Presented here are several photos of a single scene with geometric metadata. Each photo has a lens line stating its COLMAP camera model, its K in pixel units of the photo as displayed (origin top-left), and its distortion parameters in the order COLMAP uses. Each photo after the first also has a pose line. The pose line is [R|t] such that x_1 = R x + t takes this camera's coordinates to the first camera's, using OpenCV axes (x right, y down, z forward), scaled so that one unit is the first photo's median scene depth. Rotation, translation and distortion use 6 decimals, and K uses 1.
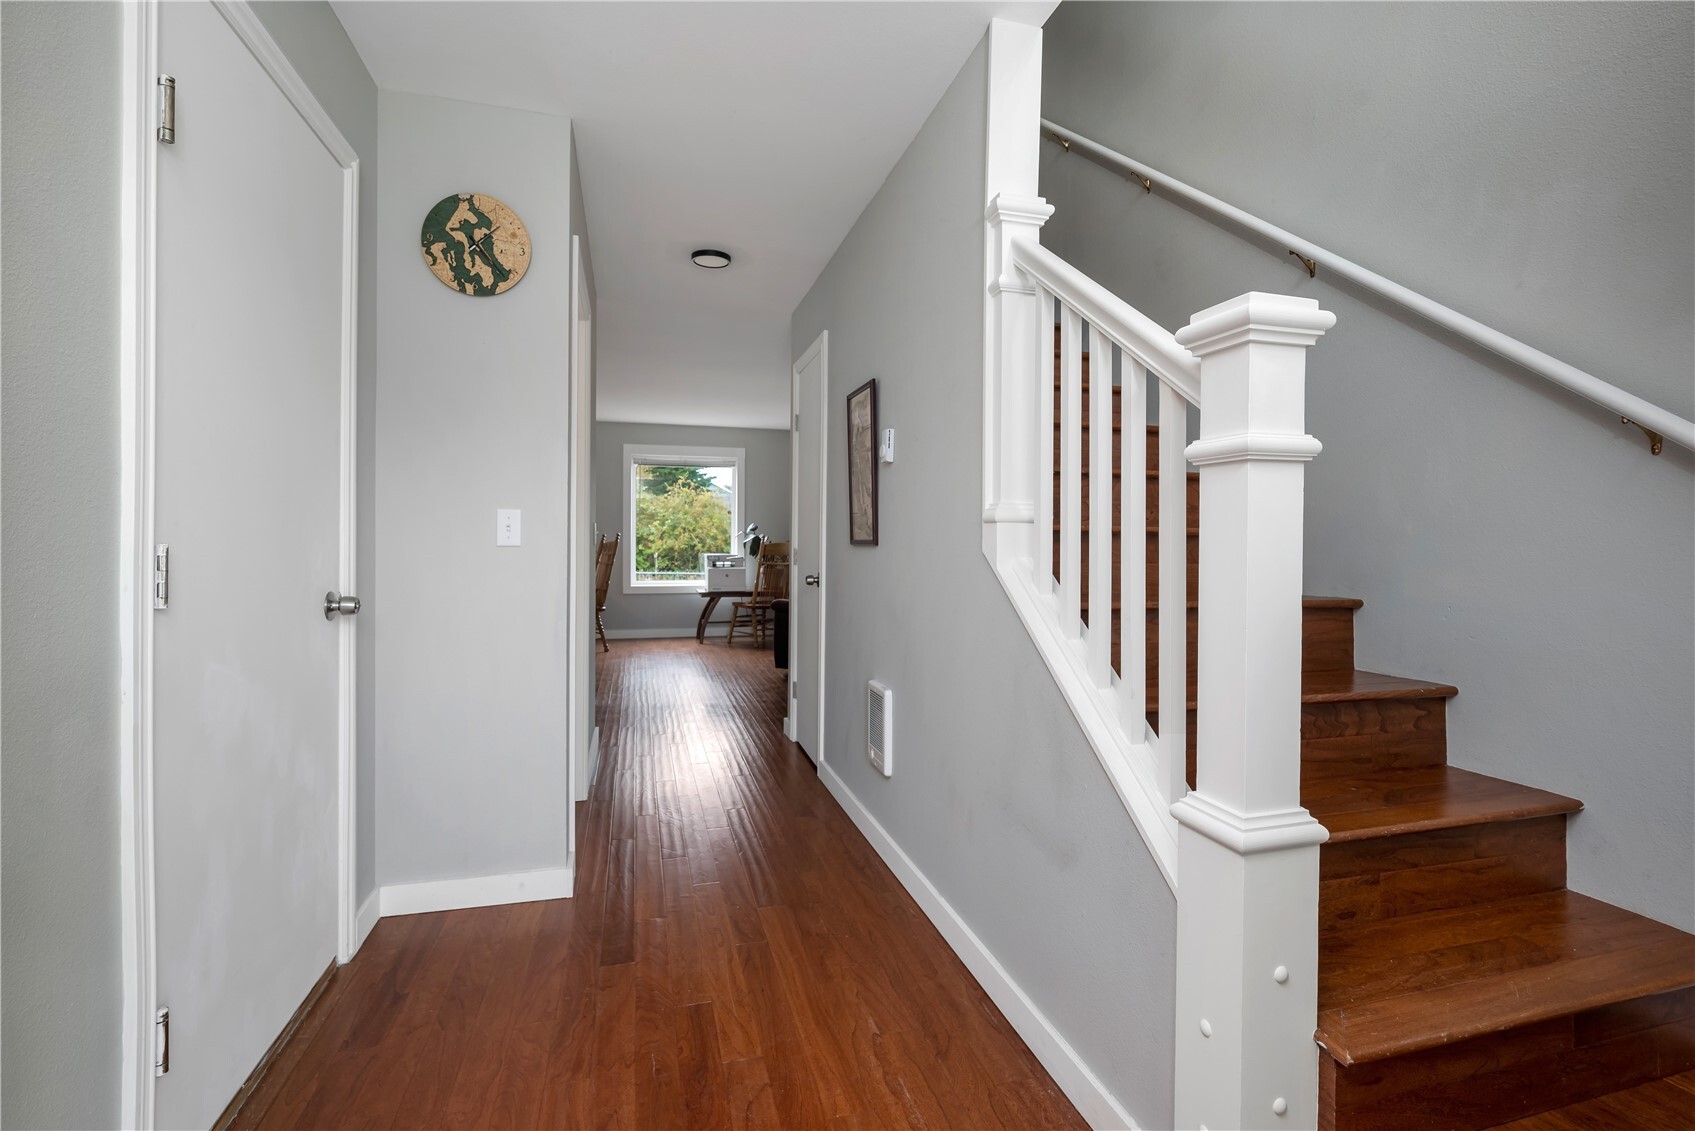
lens RADIAL K [[805.6, 0, 852.1], [0, 805.6, 521.6], [0, 0, 1]] dist [-0.001603, -0.000304]
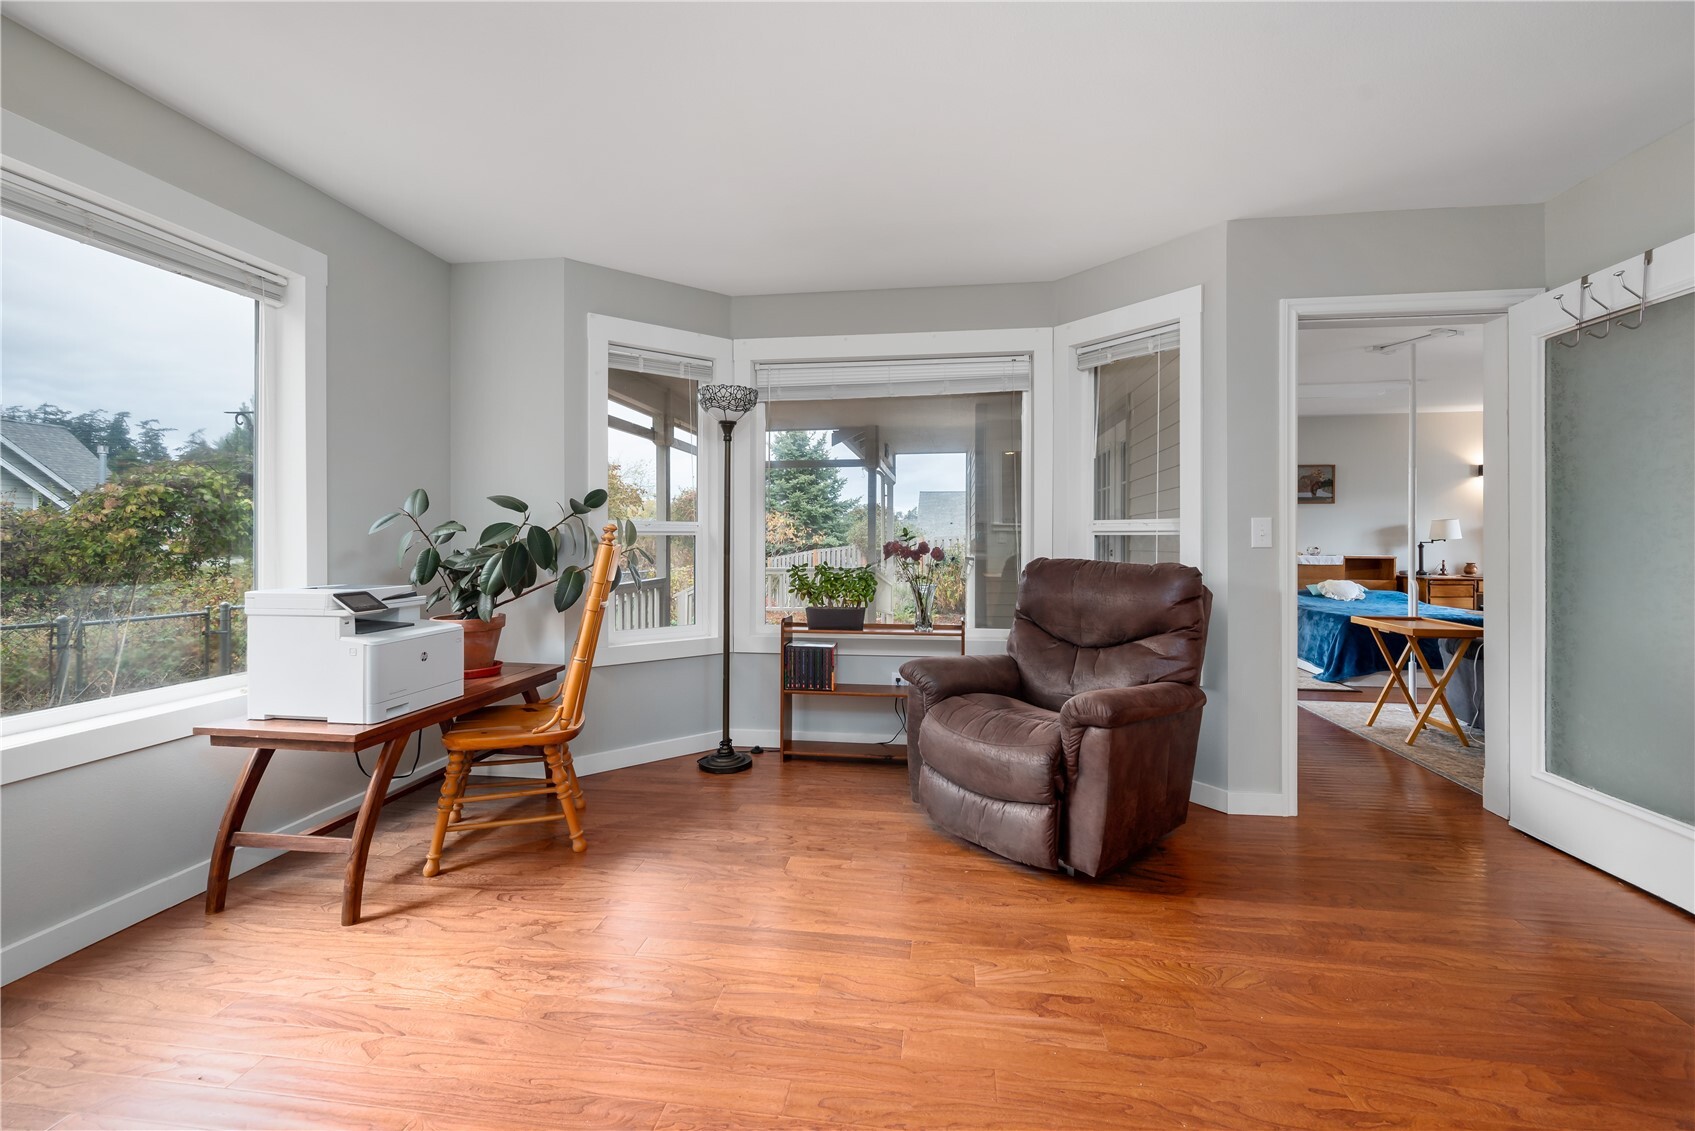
lens RADIAL K [[703.2, 0, 853.3], [0, 703.2, 535.0], [0, 0, 1]] dist [-0.000813, -0.000059]
pose [[0.382203, -0.003404, 0.924072, -0.320422], [-0.019002, 0.999753, 0.011542, 0.014354], [-0.923883, -0.021971, 0.382044, 0.710496]]
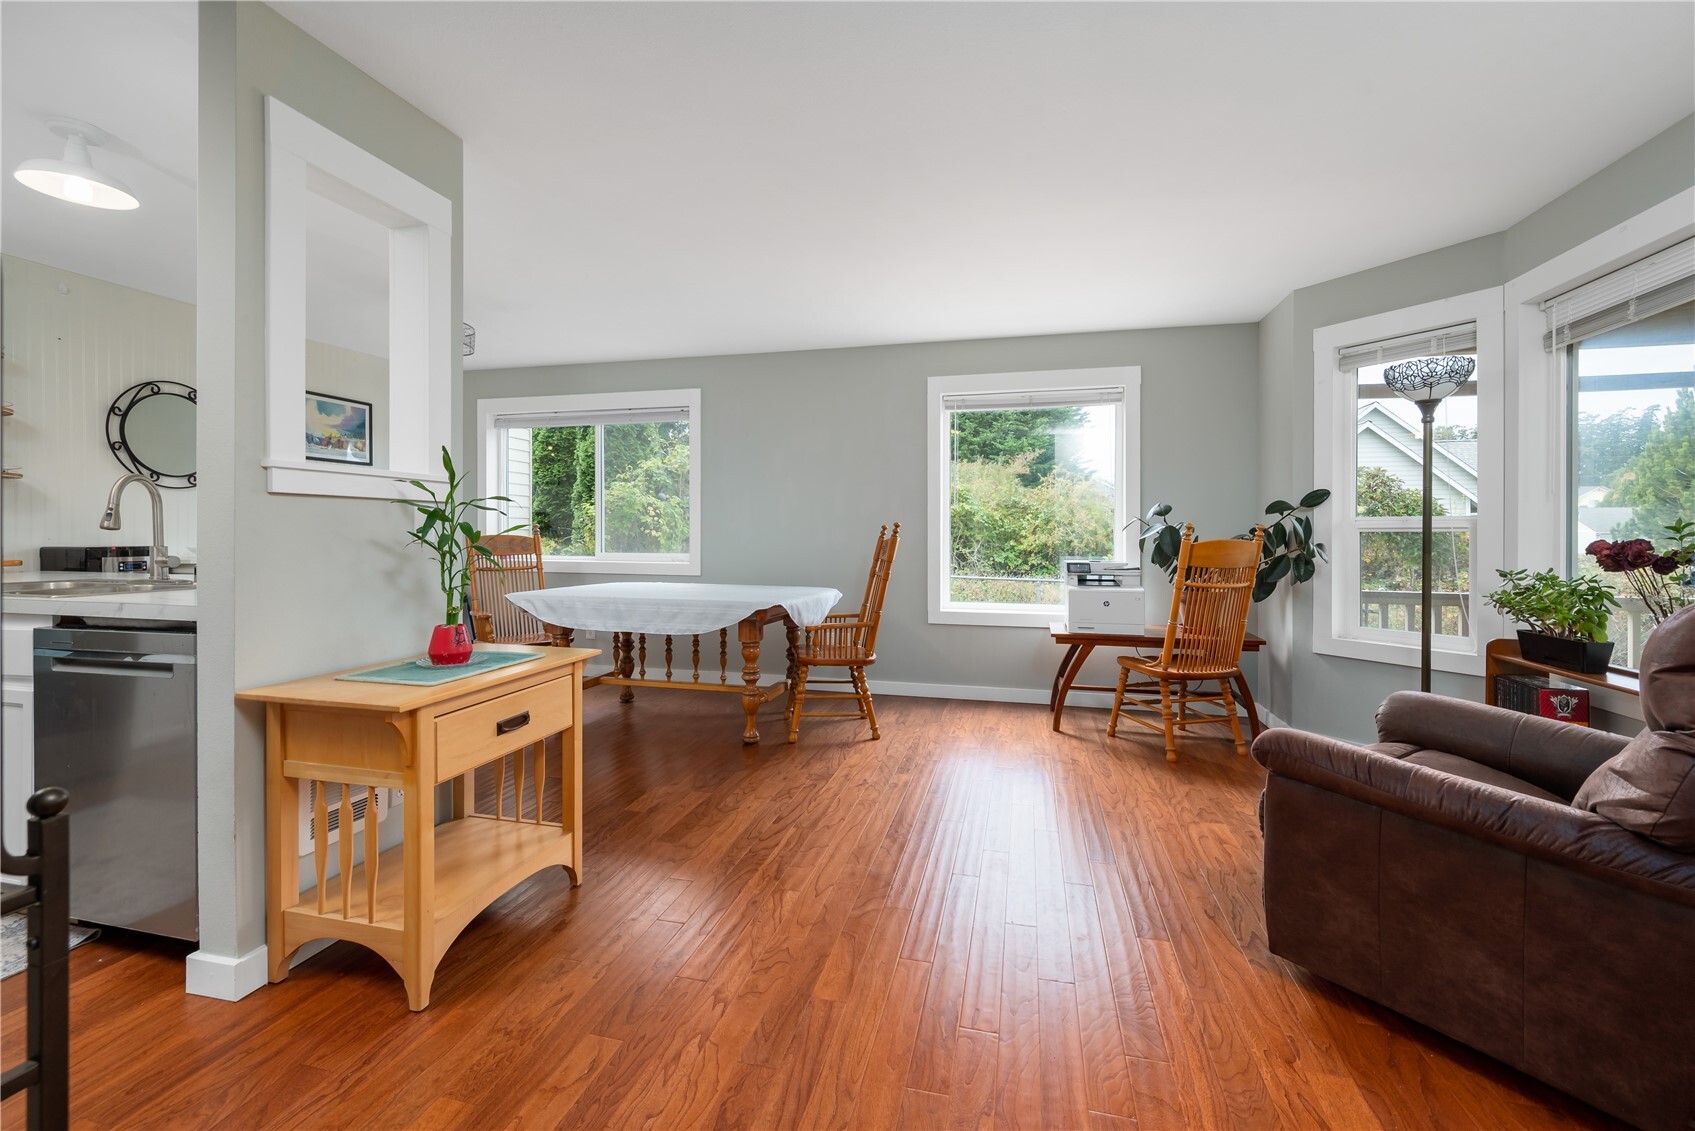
lens RADIAL K [[703.2, 0, 853.3], [0, 703.2, 535.0], [0, 0, 1]] dist [-0.000813, -0.000059]
pose [[0.875790, -0.003284, -0.482681, -0.075855], [0.014032, 0.999727, 0.018657, 0.012084], [0.482488, -0.023113, 0.875598, 0.502245]]
